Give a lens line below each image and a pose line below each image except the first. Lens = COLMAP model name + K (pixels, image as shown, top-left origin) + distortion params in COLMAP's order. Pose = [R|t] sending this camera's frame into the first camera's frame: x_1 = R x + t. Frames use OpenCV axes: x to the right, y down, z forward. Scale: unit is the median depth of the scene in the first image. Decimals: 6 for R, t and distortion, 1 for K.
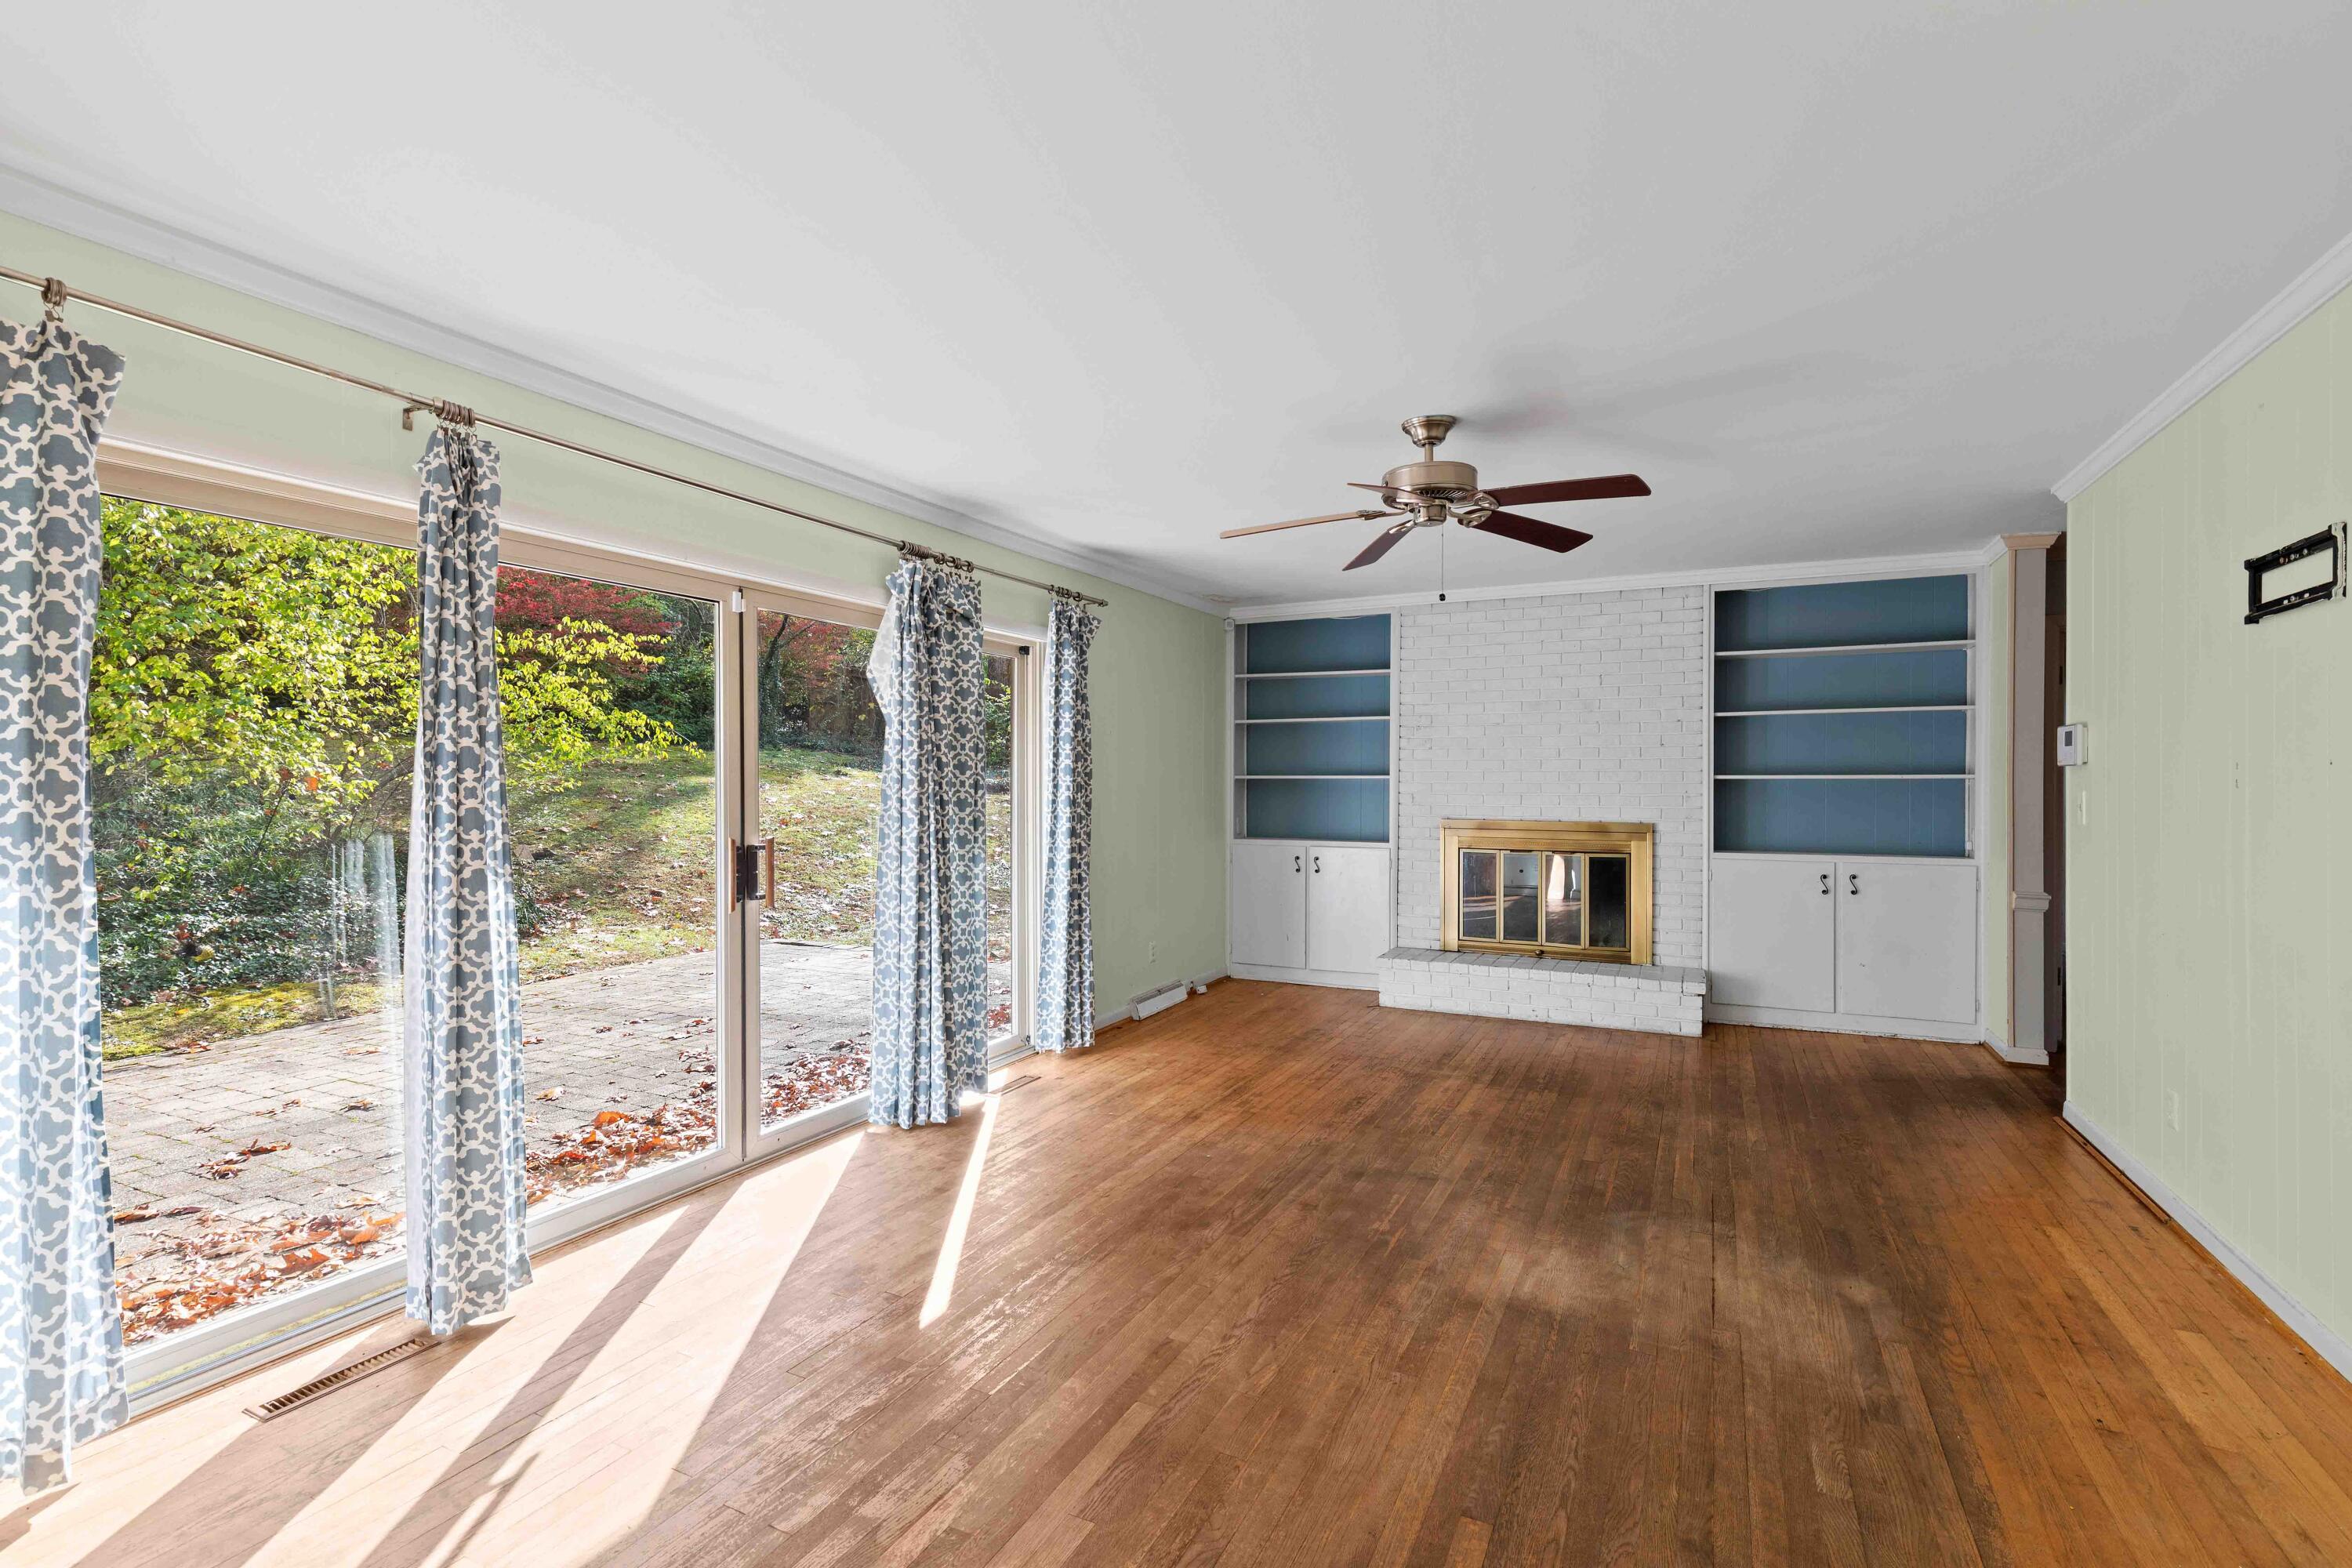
lens RADIAL K [[1070.2, 0, 1183.9], [0, 1070.2, 783.3], [0, 0, 1]] dist [0.005142, 0.000875]
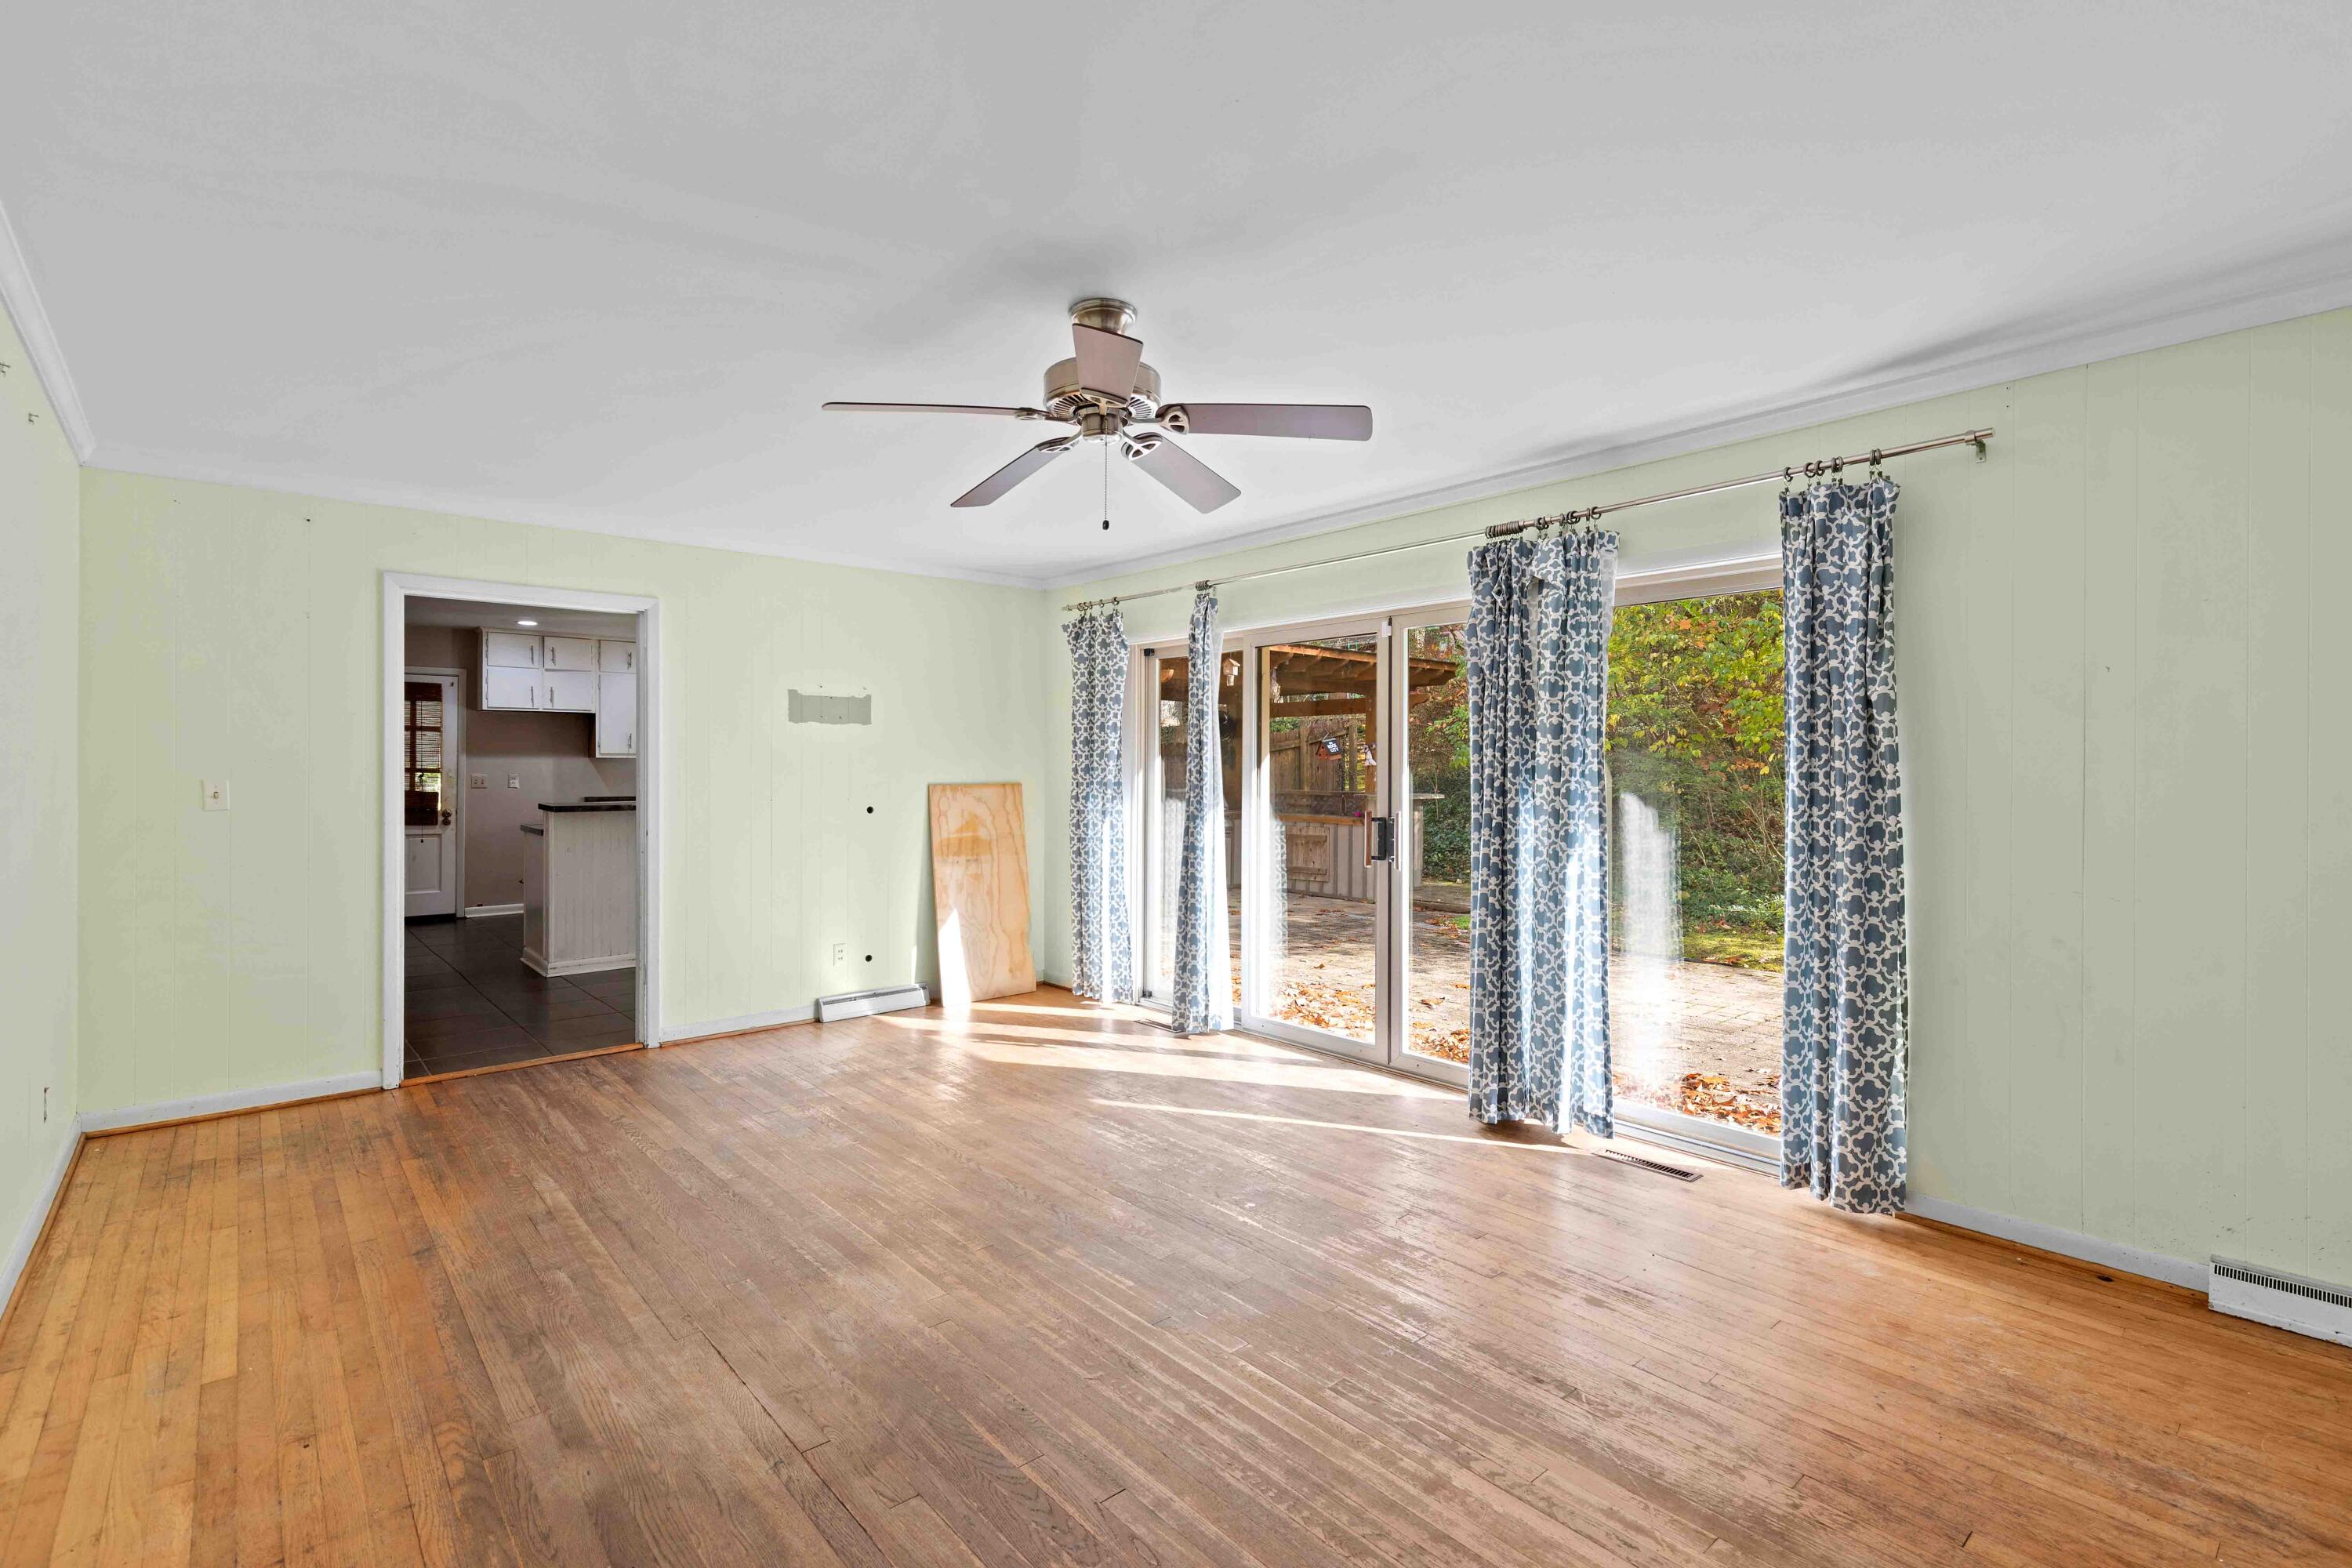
lens RADIAL K [[1070.2, 0, 1173.2], [0, 1070.2, 774.2], [0, 0, 1]] dist [0.005142, 0.000875]
pose [[-0.387272, 0.003872, -0.921957, 1.122925], [-0.004793, 0.999969, 0.006213, -0.001613], [0.921953, 0.006826, -0.387242, 1.624893]]
